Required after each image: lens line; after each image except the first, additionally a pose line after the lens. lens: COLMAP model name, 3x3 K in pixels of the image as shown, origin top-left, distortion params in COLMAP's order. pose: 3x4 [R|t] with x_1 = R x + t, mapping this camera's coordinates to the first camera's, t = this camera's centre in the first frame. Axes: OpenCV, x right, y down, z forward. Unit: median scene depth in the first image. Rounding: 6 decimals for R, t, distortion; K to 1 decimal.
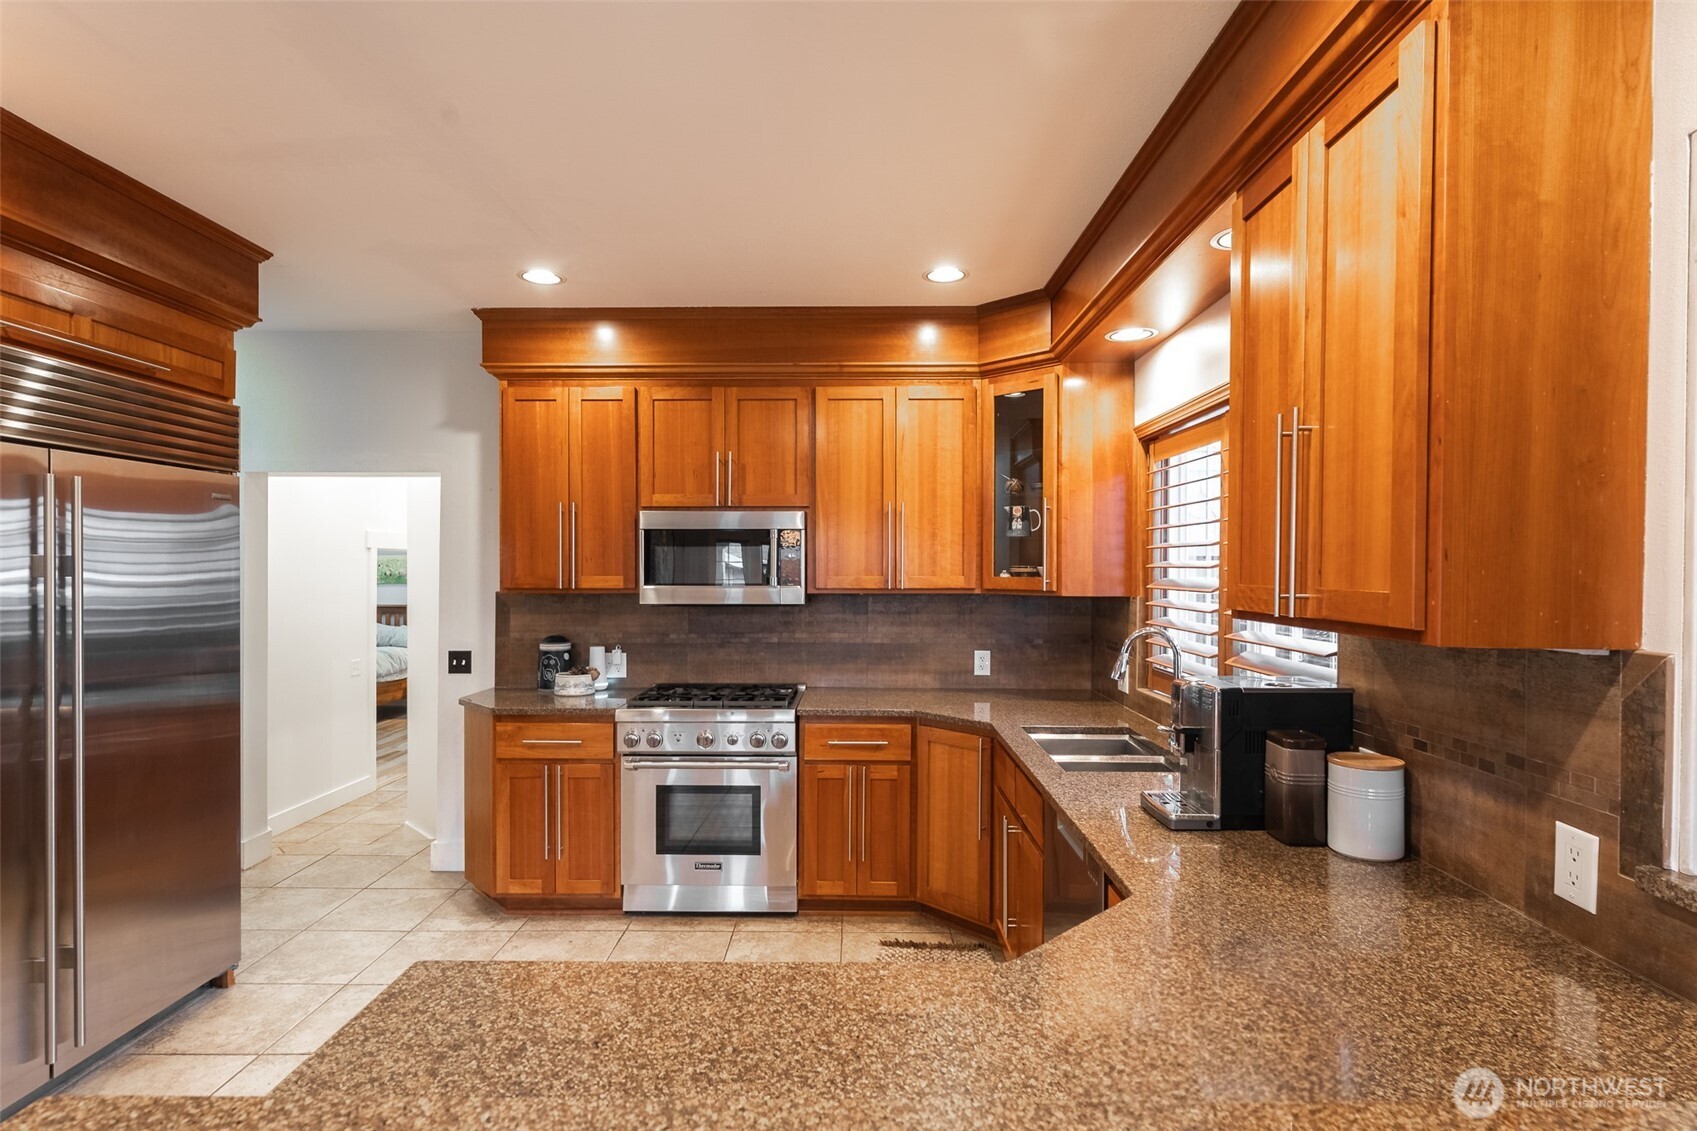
lens RADIAL K [[856.4, 0, 848.5], [0, 856.4, 565.5], [0, 0, 1]] dist [0.001681, 0.000154]
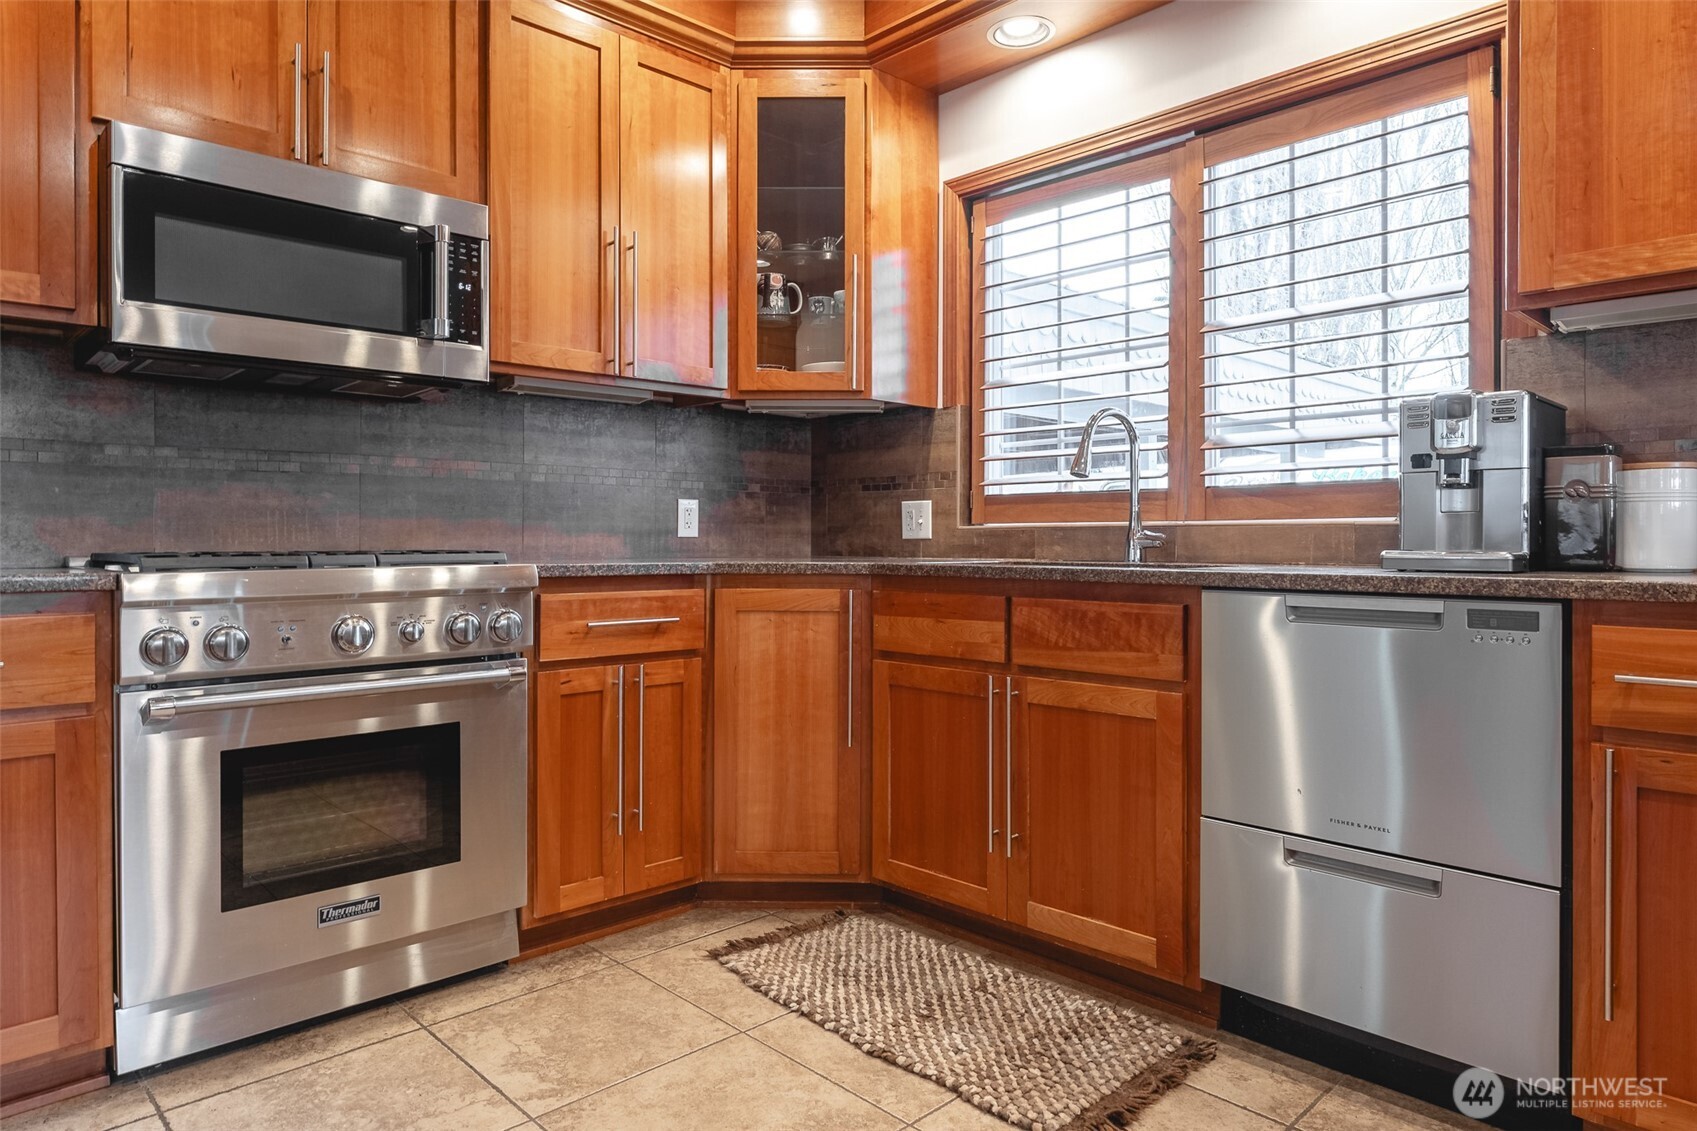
lens RADIAL K [[1039.2, 0, 849.3], [0, 1039.2, 536.0], [0, 0, 1]] dist [-0.003980, -0.000334]
pose [[0.712526, -0.000746, 0.701645, -0.339957], [0.002081, 0.999997, -0.001050, 0.140220], [-0.701642, 0.002209, 0.712526, 0.382983]]
